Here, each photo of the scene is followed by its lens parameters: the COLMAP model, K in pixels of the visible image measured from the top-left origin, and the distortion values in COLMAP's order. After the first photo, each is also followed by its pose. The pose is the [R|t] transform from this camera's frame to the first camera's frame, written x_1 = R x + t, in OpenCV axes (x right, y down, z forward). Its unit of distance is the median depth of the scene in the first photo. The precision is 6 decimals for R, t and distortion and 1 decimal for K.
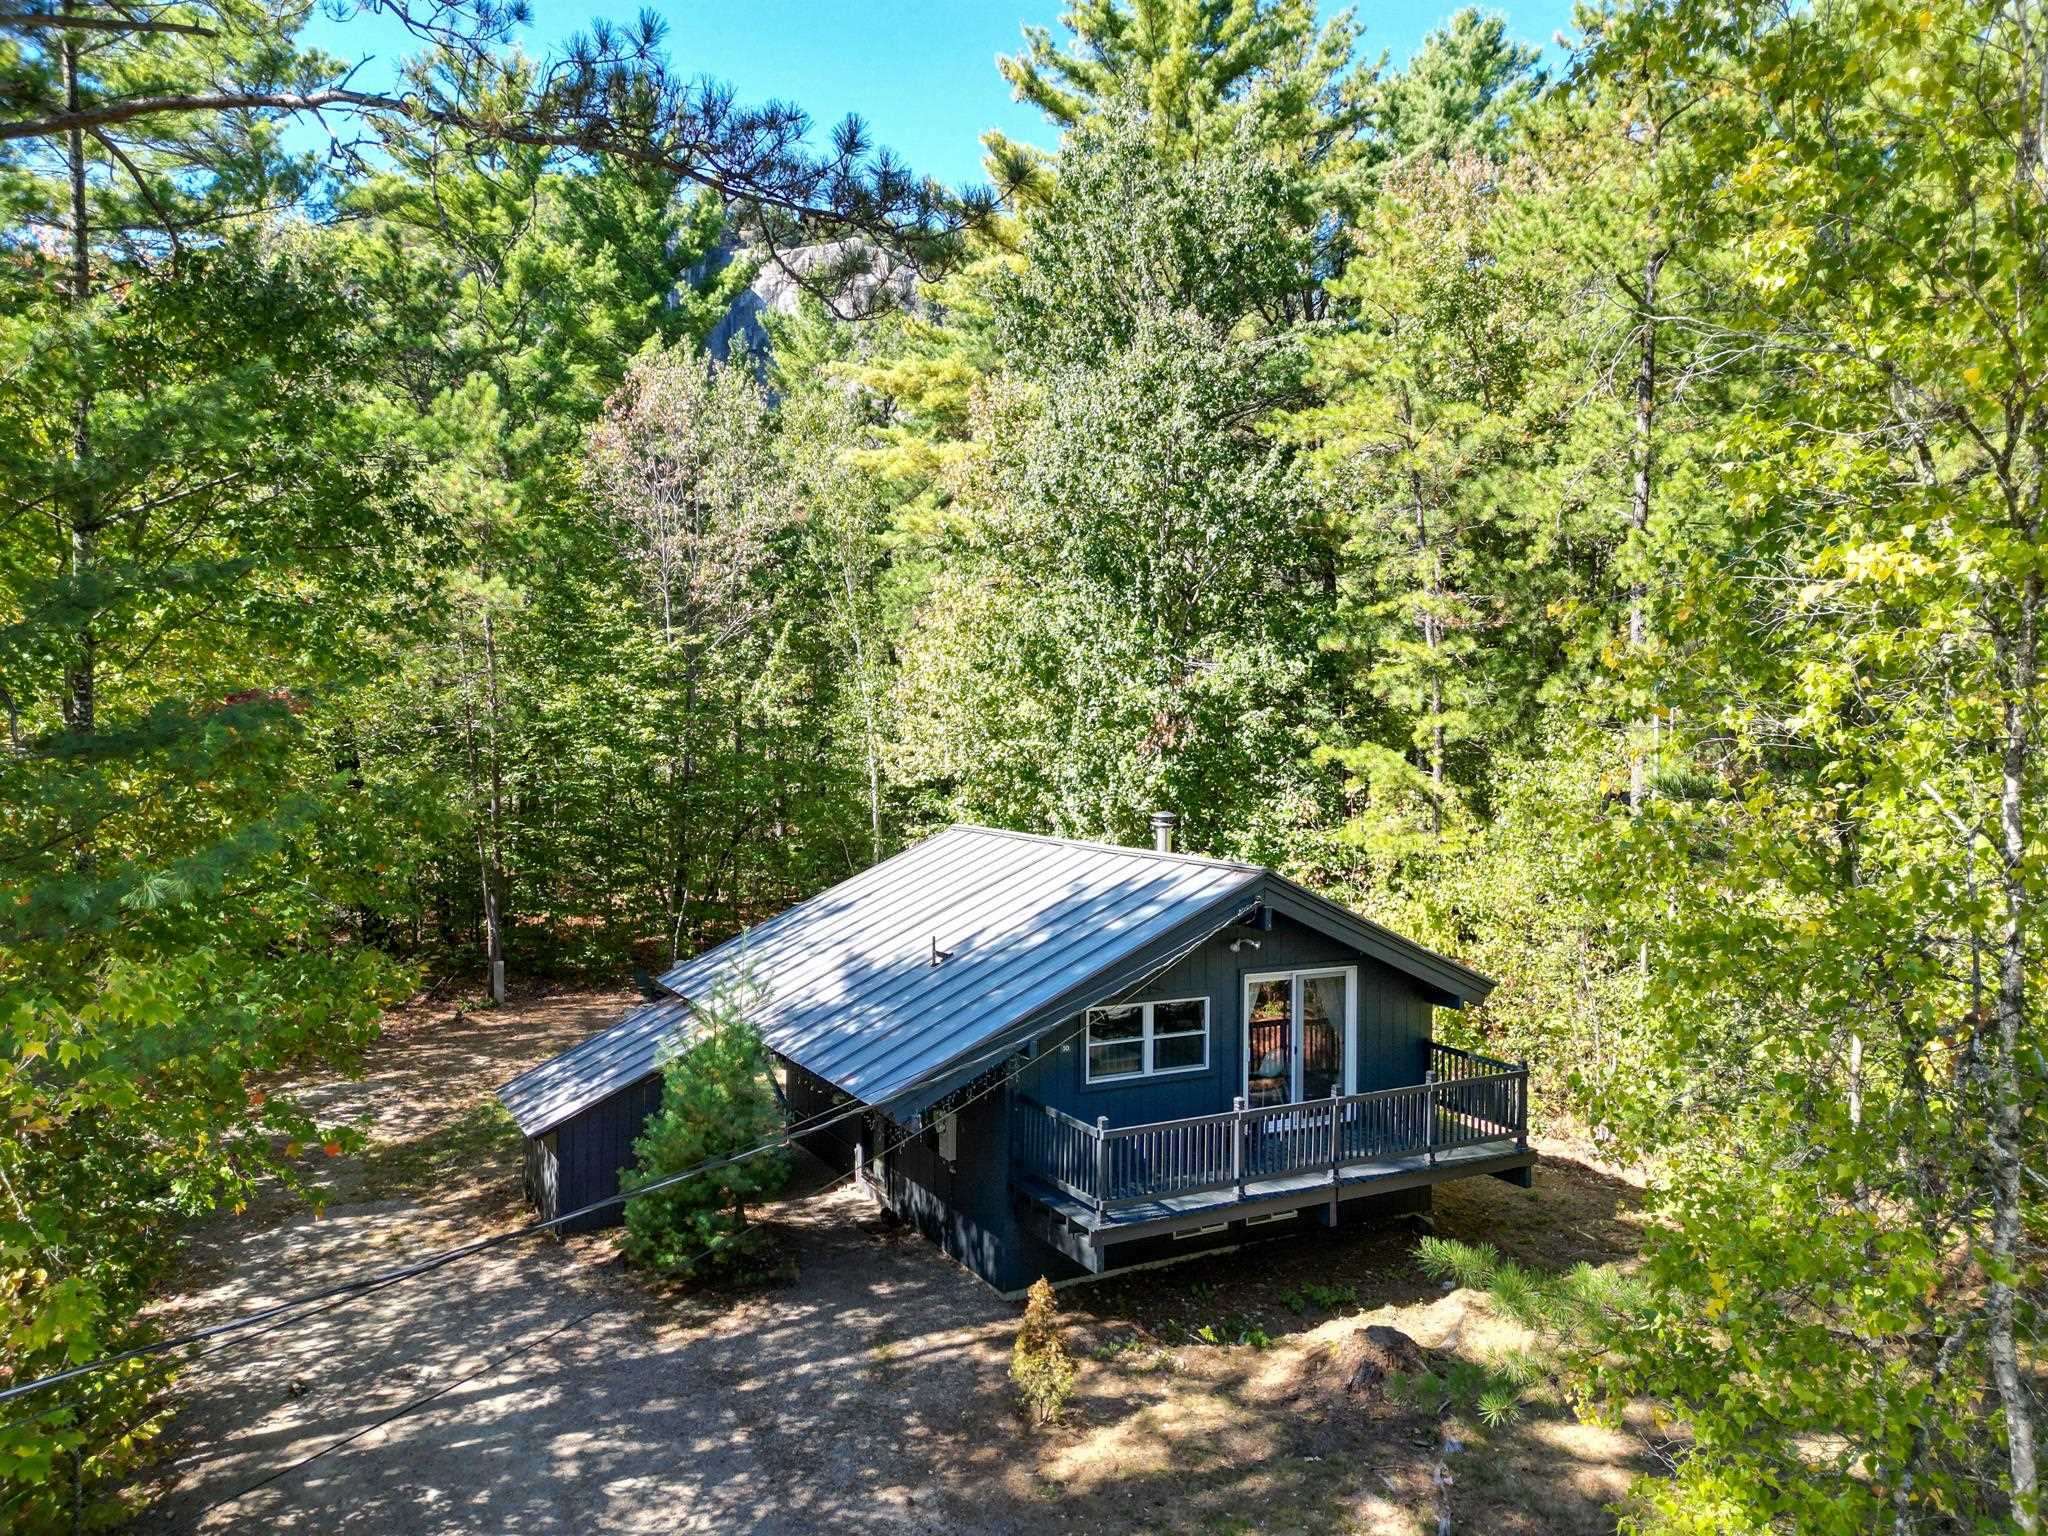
lens RADIAL K [[1429.9, 0, 1024.0], [0, 1429.9, 768.0], [0, 0, 1]] dist [0.043732, -0.000516]
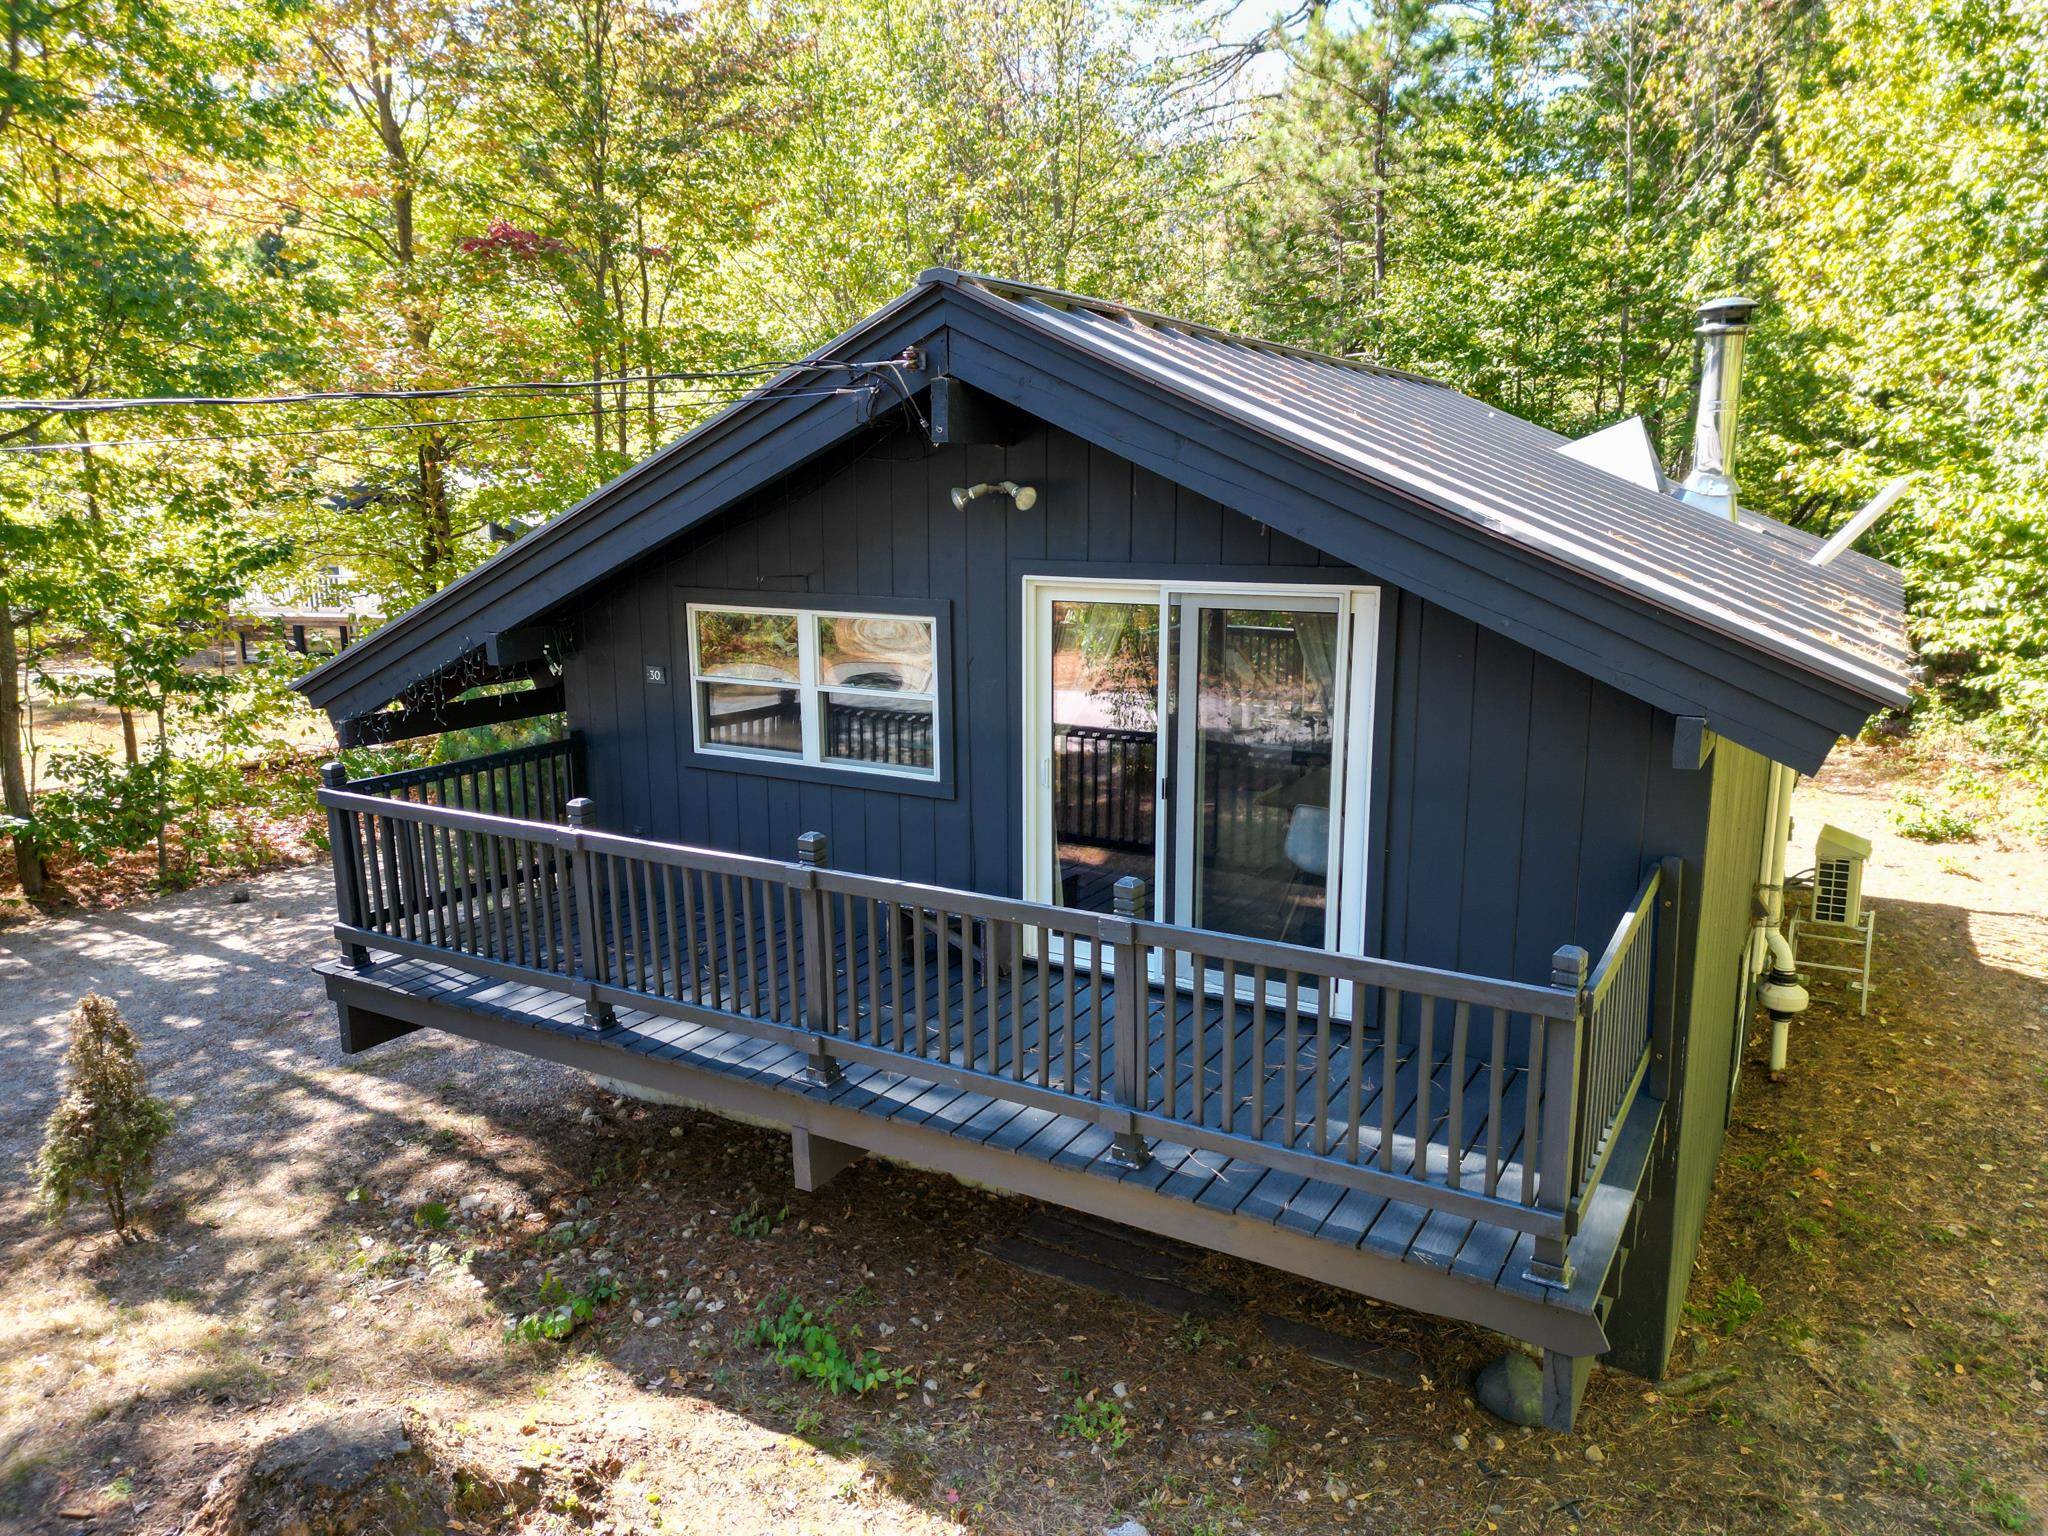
lens RADIAL K [[1429.9, 0, 1024.0], [0, 1429.9, 768.0], [0, 0, 1]] dist [0.043732, -0.000516]
pose [[0.567456, 0.175062, -0.804579, 0.528540], [-0.015052, 0.979180, 0.202436, 0.125233], [0.823266, -0.102763, 0.558277, 0.835394]]
